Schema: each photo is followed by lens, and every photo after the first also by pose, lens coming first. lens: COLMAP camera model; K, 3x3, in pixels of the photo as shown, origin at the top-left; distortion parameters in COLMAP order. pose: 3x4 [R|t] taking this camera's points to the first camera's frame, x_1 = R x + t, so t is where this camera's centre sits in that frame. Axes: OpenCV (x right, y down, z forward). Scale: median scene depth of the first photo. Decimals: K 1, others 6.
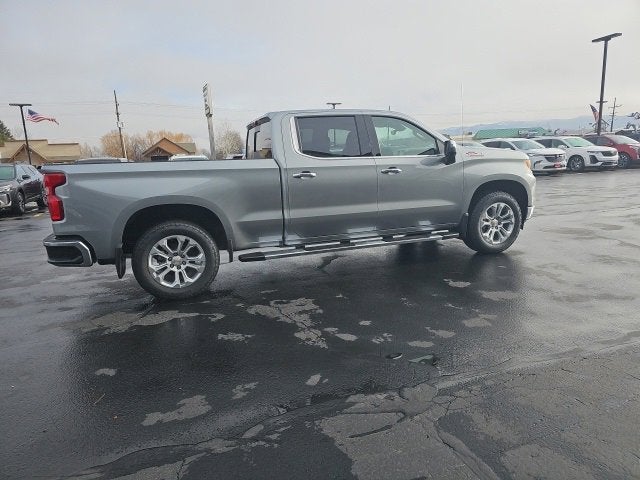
lens RADIAL K [[416.3, 0, 315.4], [0, 416.3, 237.3], [0, 0, 1]] dist [0.065460, -0.051889]
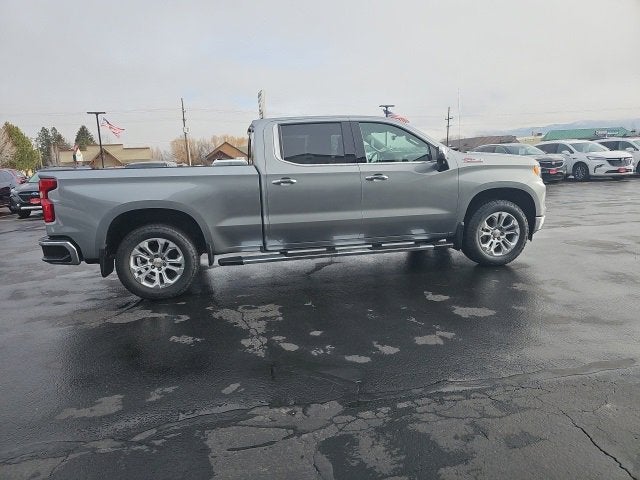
lens RADIAL K [[416.3, 0, 310.5], [0, 416.3, 232.4], [0, 0, 1]] dist [0.065460, -0.051889]
pose [[0.989089, 0.025500, -0.145093, 0.186765], [-0.028028, 0.999488, -0.015406, -0.012874], [0.144626, 0.019304, 0.989298, 0.015840]]
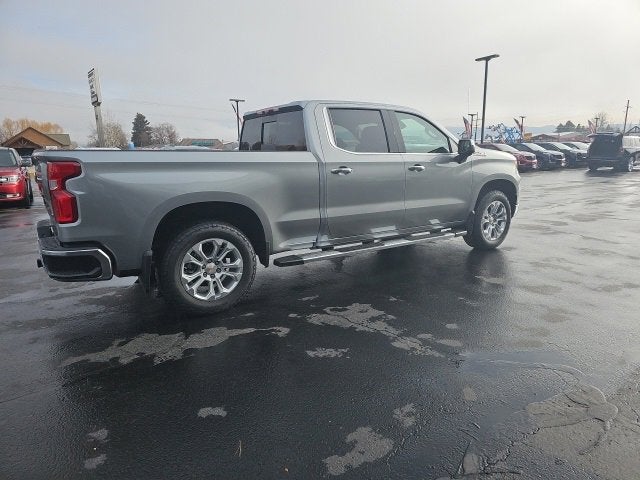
lens RADIAL K [[416.3, 0, 318.9], [0, 416.3, 238.2], [0, 0, 1]] dist [0.065460, -0.051889]
pose [[0.966326, -0.021688, 0.256404, -0.317522], [0.021093, 0.999765, 0.005072, -0.004665], [-0.256453, 0.000507, 0.966556, 0.117895]]
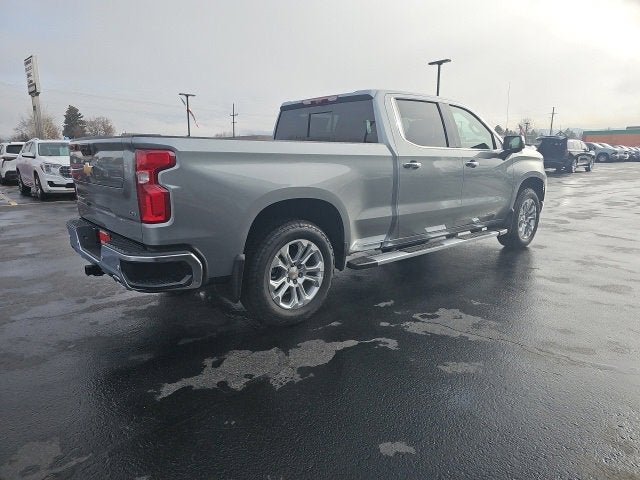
lens RADIAL K [[416.3, 0, 310.9], [0, 416.3, 229.0], [0, 0, 1]] dist [0.065460, -0.051889]
pose [[0.930286, -0.022063, 0.366172, -0.545603], [0.027516, 0.999575, -0.009679, -0.014548], [-0.365803, 0.019080, 0.930497, 0.272478]]
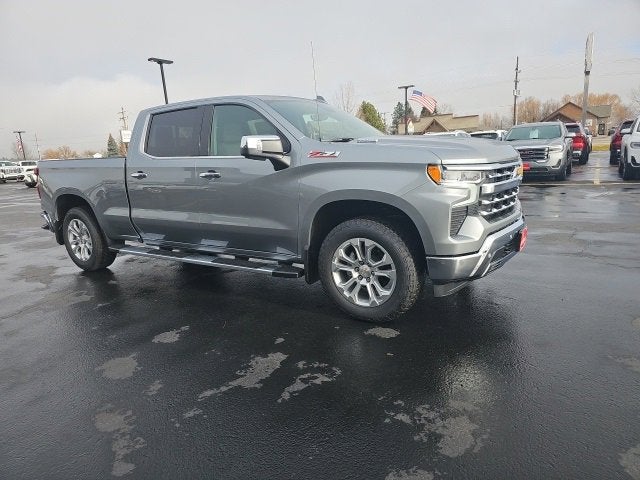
lens RADIAL K [[416.3, 0, 316.8], [0, 416.3, 235.1], [0, 0, 1]] dist [0.065460, -0.051889]
pose [[0.618298, 0.166873, -0.768025, 1.009888], [-0.115535, 0.985882, 0.121197, -0.179430], [0.777406, 0.013798, 0.628848, 0.709768]]
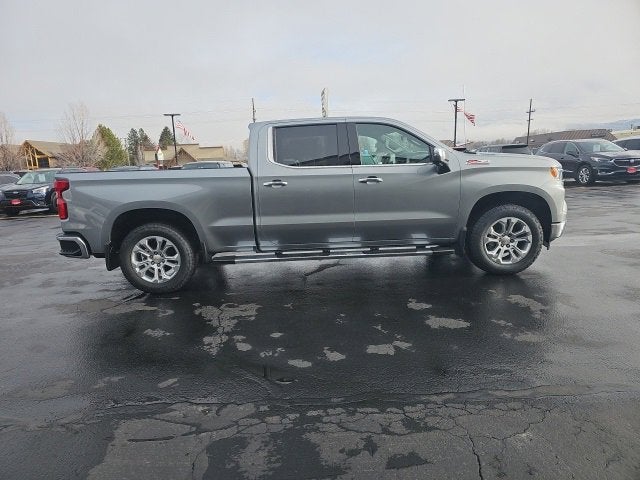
lens RADIAL K [[416.3, 0, 310.6], [0, 416.3, 234.6], [0, 0, 1]] dist [0.065460, -0.051889]
pose [[0.951855, 0.052544, -0.302013, 0.372906], [-0.054306, 0.998521, 0.002564, -0.031840], [0.301701, 0.013961, 0.953300, 0.053491]]
